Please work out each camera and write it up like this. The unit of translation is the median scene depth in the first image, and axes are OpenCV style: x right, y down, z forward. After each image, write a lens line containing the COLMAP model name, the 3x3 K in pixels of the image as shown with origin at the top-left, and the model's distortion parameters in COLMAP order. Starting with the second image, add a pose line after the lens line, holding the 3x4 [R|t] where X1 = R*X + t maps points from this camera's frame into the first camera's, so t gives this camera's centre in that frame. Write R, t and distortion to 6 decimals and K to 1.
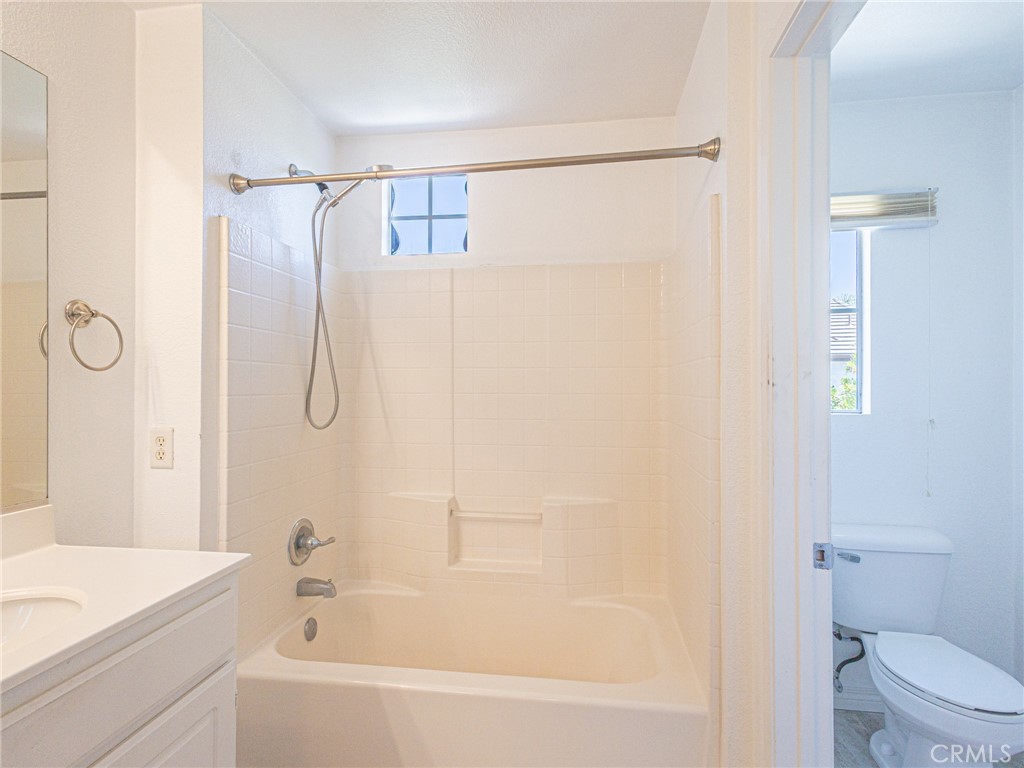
lens RADIAL K [[575.0, 0, 505.9], [0, 575.0, 383.9], [0, 0, 1]] dist [0.019151, 0.000117]
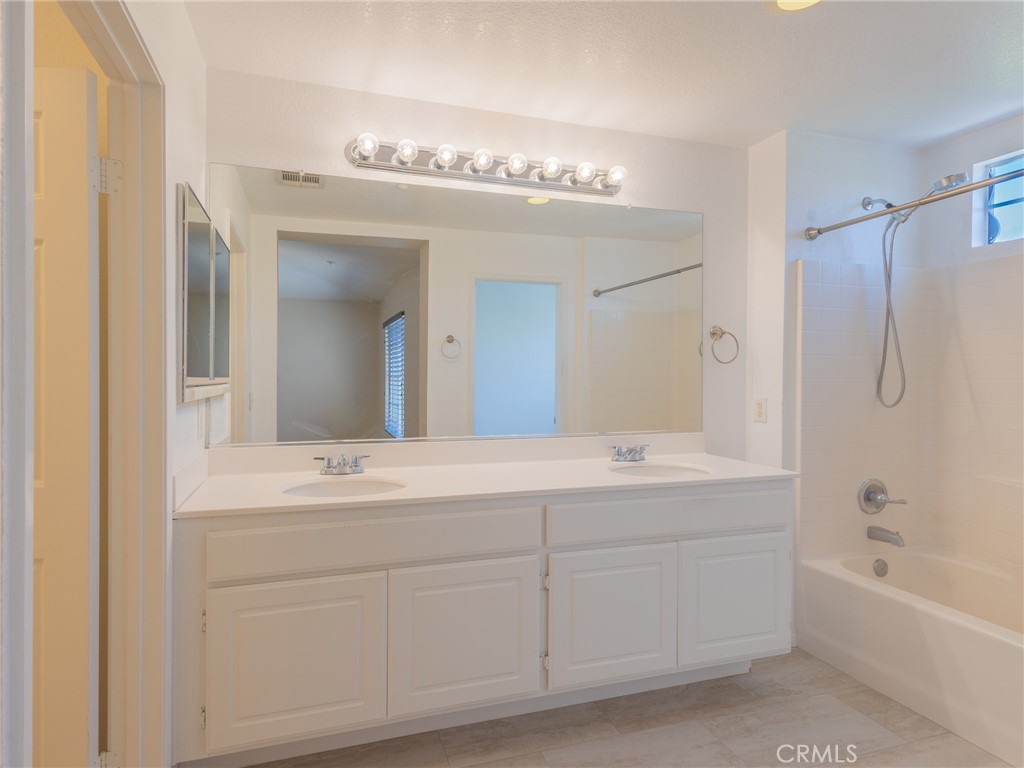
lens RADIAL K [[530.4, 0, 509.1], [0, 530.4, 378.8], [0, 0, 1]] dist [0.000470, 0.003362]
pose [[0.501493, 0.011776, -0.865081, 0.256641], [0.001487, 0.999894, 0.014473, -0.000066], [0.865160, -0.008544, 0.501423, -0.272098]]
